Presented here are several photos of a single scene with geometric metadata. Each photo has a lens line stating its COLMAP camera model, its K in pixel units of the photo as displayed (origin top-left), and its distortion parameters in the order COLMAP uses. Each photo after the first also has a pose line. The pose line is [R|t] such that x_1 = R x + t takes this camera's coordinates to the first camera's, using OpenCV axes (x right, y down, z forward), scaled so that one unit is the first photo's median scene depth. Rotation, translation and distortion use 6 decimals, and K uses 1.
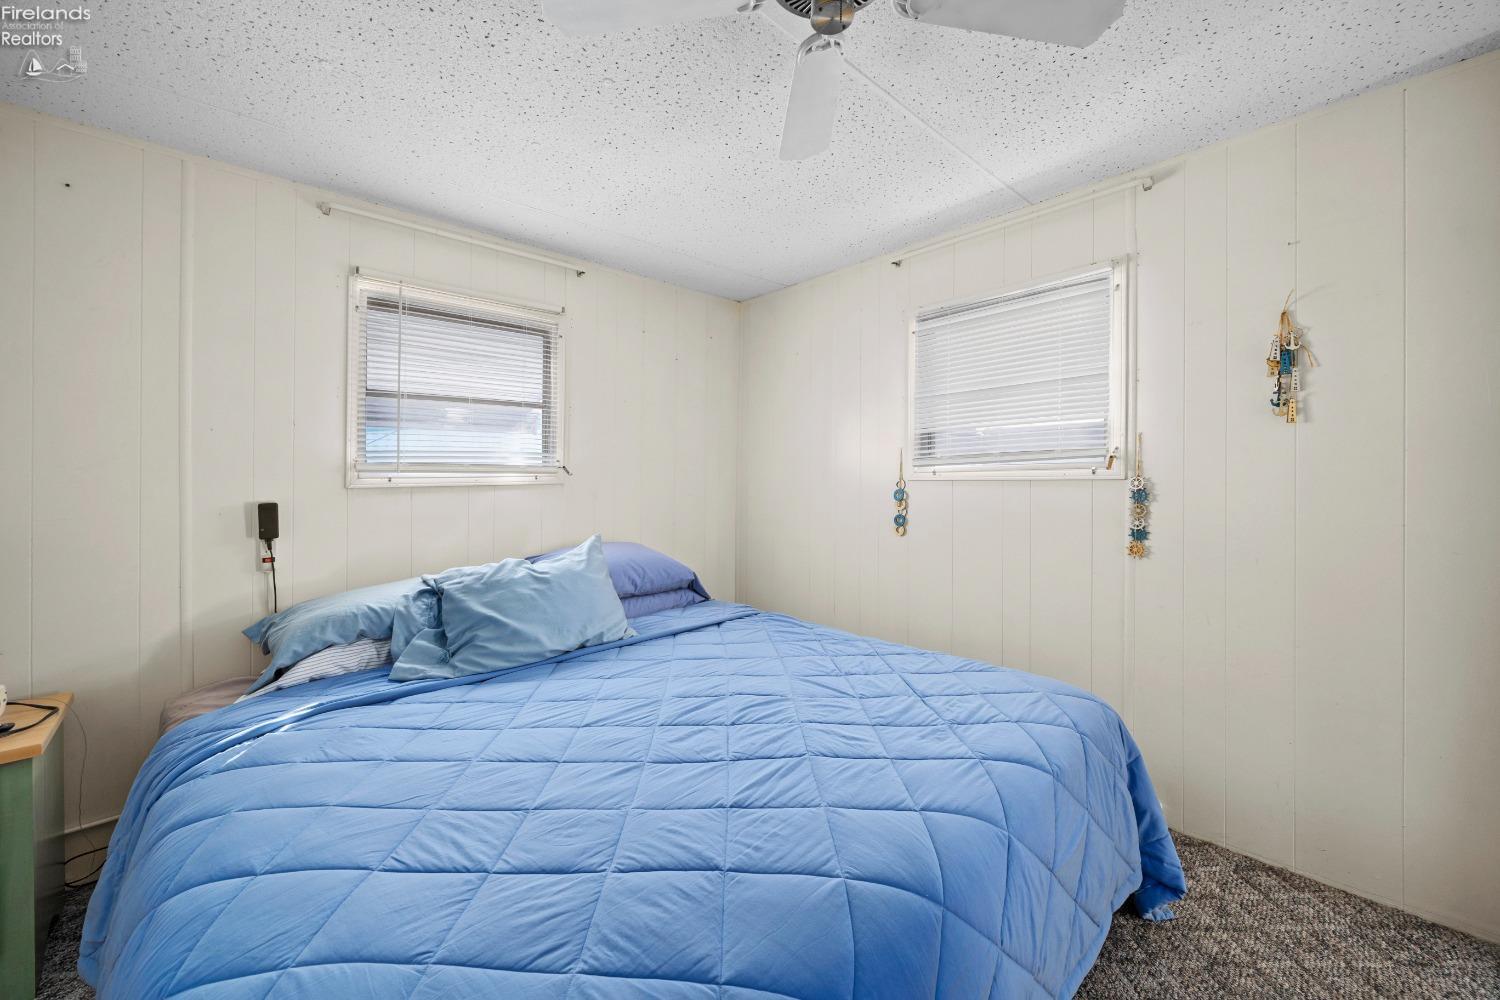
lens RADIAL K [[582.2, 0, 751.4], [0, 582.2, 484.3], [0, 0, 1]] dist [-0.002199, -0.000122]
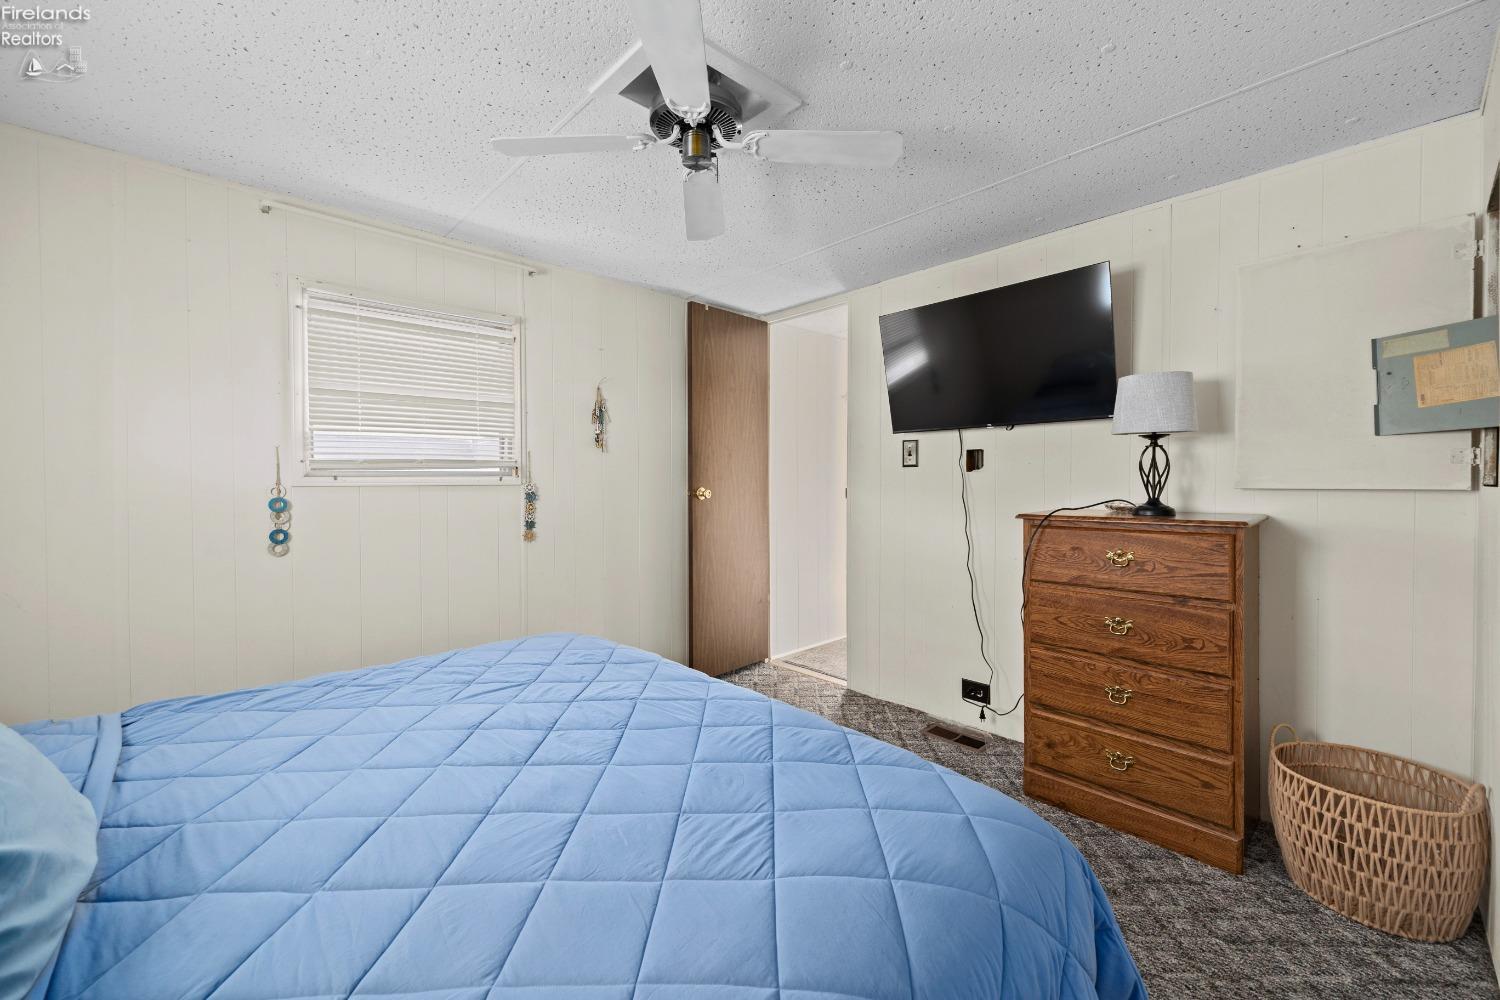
lens RADIAL K [[601.3, 0, 750.0], [0, 601.3, 500.0], [0, 0, 1]] dist [-0.000428, -0.000007]
pose [[0.002018, -0.019929, 0.999799, -0.745147], [0.016493, 0.999666, 0.019893, 0.008018], [-0.999862, 0.016449, 0.002346, 0.469363]]
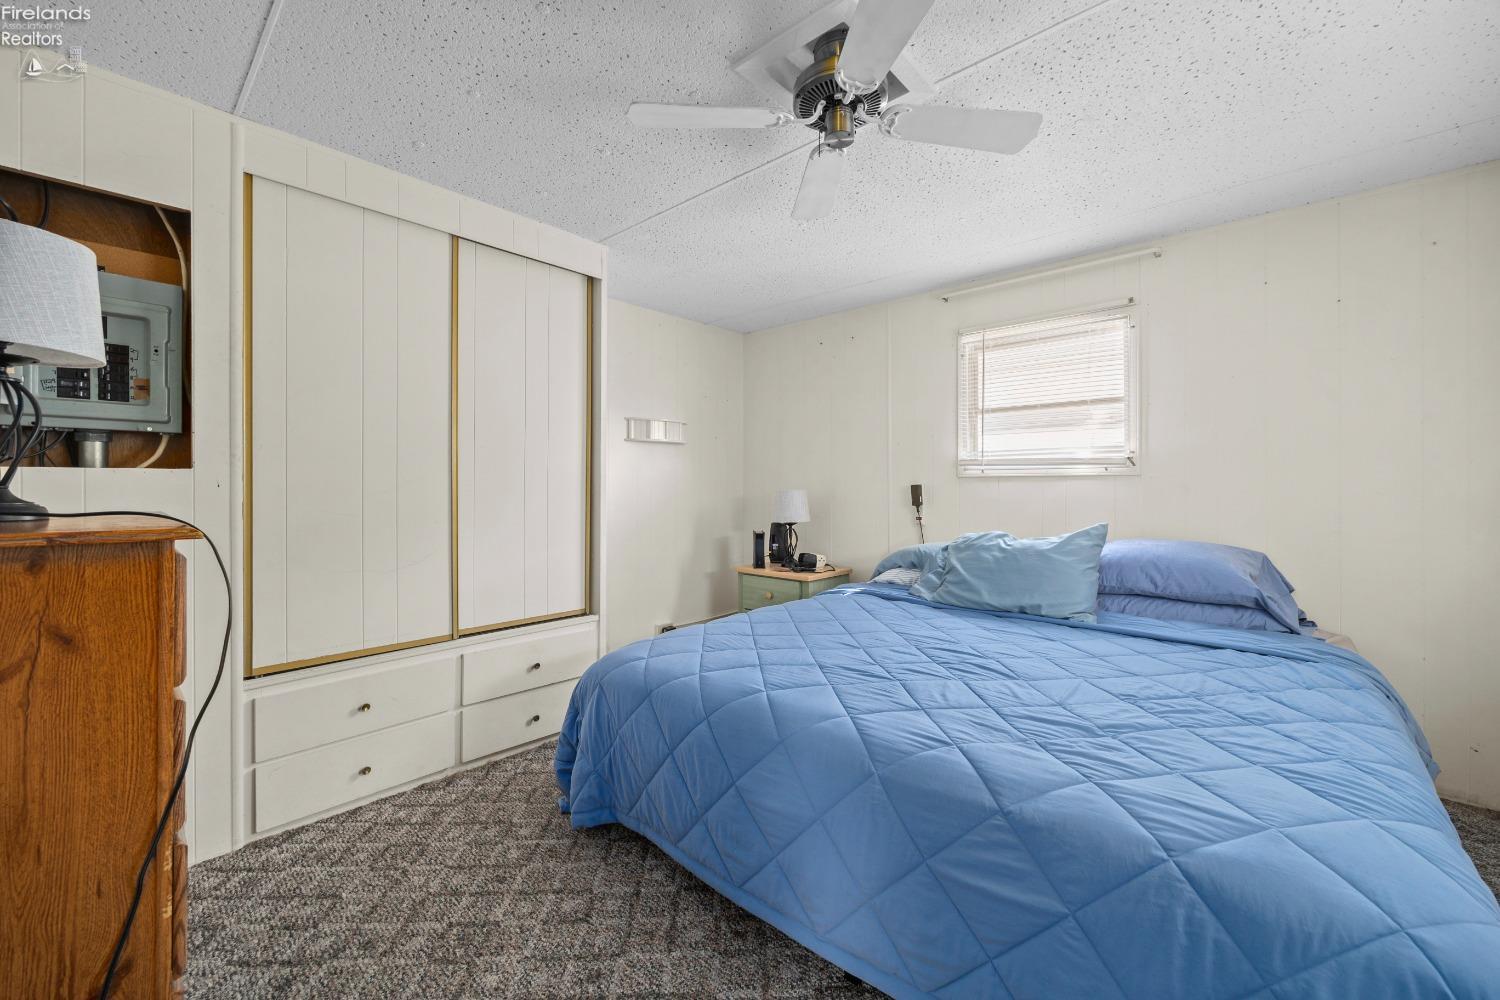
lens RADIAL K [[582.2, 0, 751.4], [0, 582.2, 484.3], [0, 0, 1]] dist [-0.002199, -0.000122]
pose [[0.085134, 0.011554, -0.996303, 0.832494], [-0.015372, 0.999829, 0.010281, 0.019942], [0.996251, 0.014440, 0.085297, 0.359128]]
